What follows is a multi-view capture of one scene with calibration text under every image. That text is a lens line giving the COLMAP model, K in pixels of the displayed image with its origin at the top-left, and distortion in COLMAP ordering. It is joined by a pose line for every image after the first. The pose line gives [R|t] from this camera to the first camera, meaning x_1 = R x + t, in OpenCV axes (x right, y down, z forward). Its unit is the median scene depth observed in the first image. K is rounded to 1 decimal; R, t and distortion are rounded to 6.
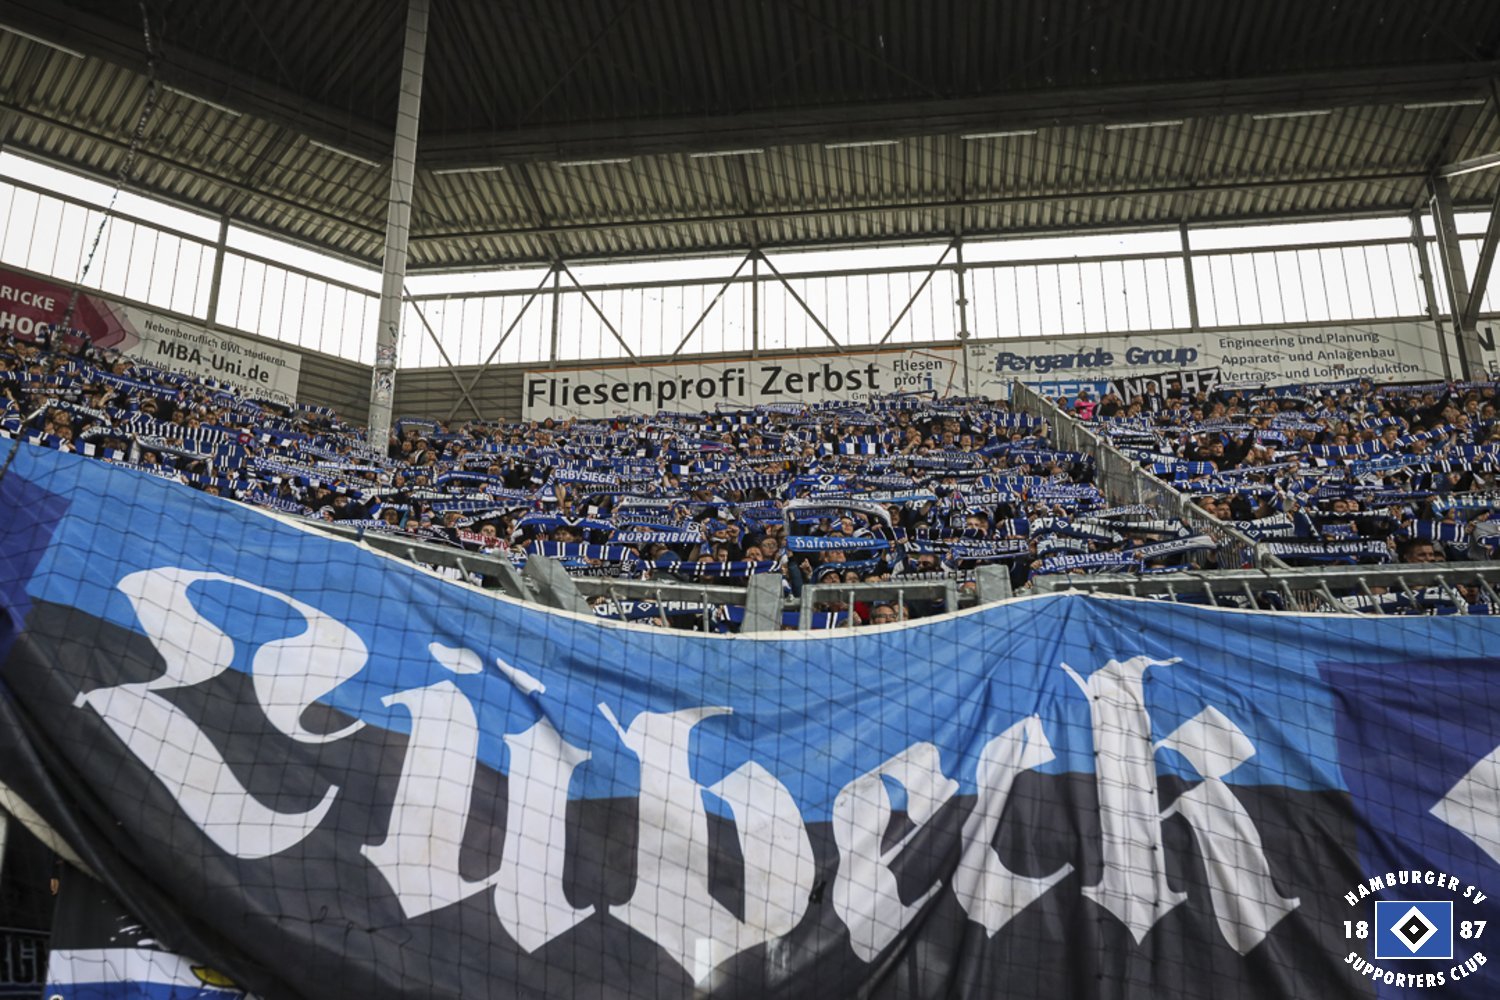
lens RADIAL K [[1435.8, 0, 750.0], [0, 1435.8, 500.0], [0, 0, 1]] dist [-0.007531, 0.006606]
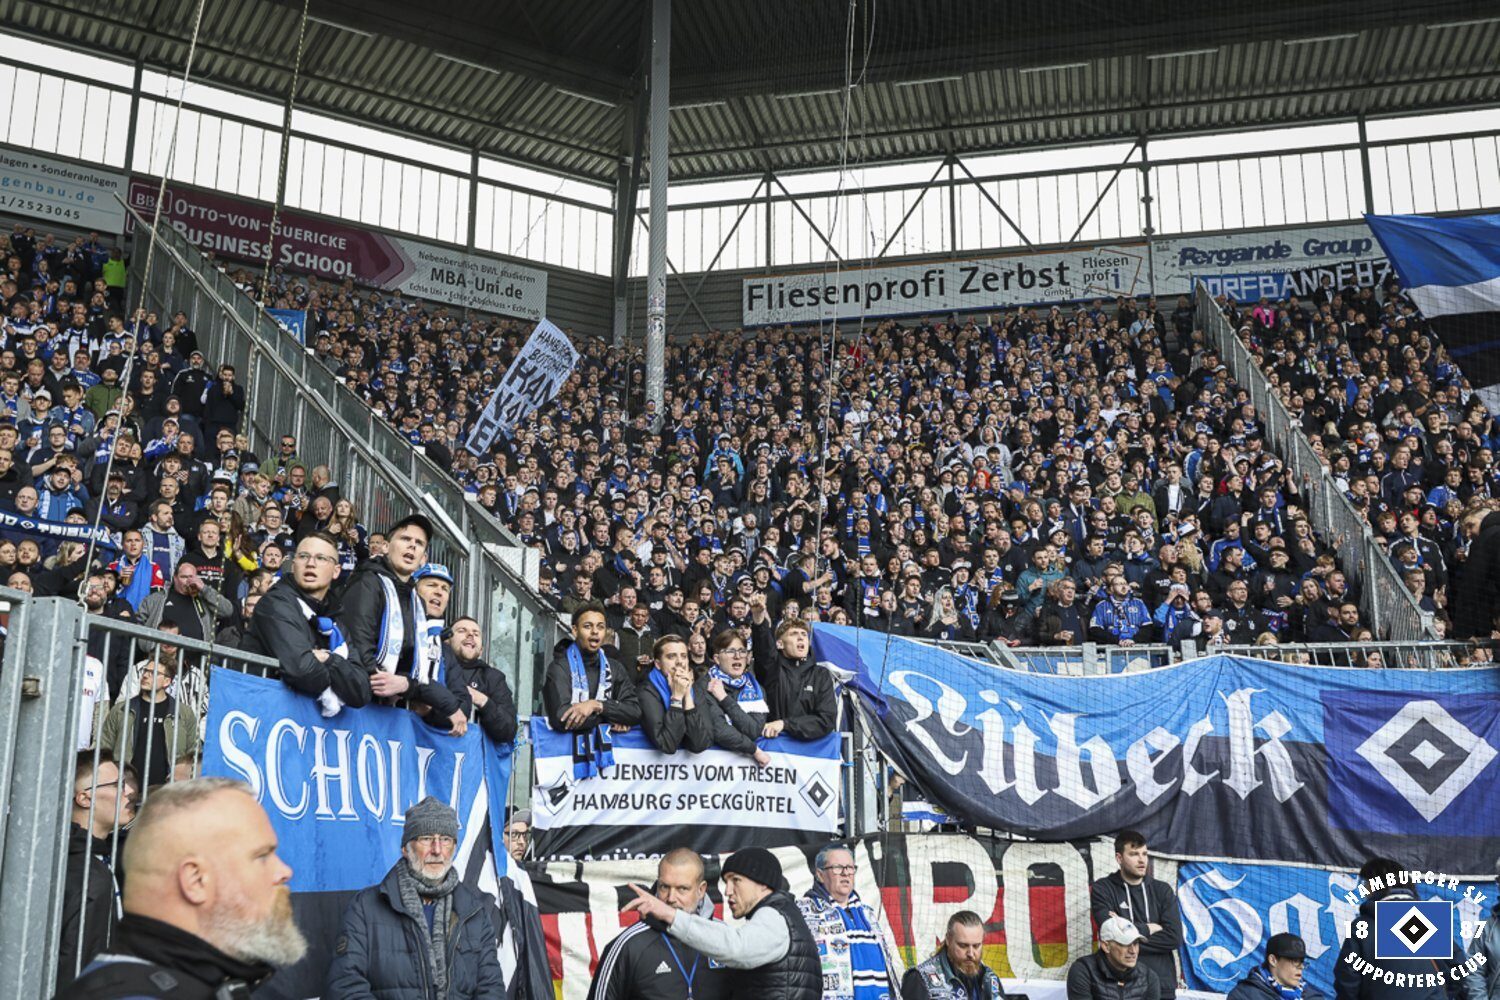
lens RADIAL K [[1506.9, 0, 750.0], [0, 1506.9, 500.0], [0, 0, 1]] dist [-0.007515, -0.024044]
pose [[0.994129, -0.019029, -0.106516, -0.032175], [0.031654, 0.992494, 0.118129, -0.057570], [0.103468, -0.120807, 0.987269, -0.171062]]
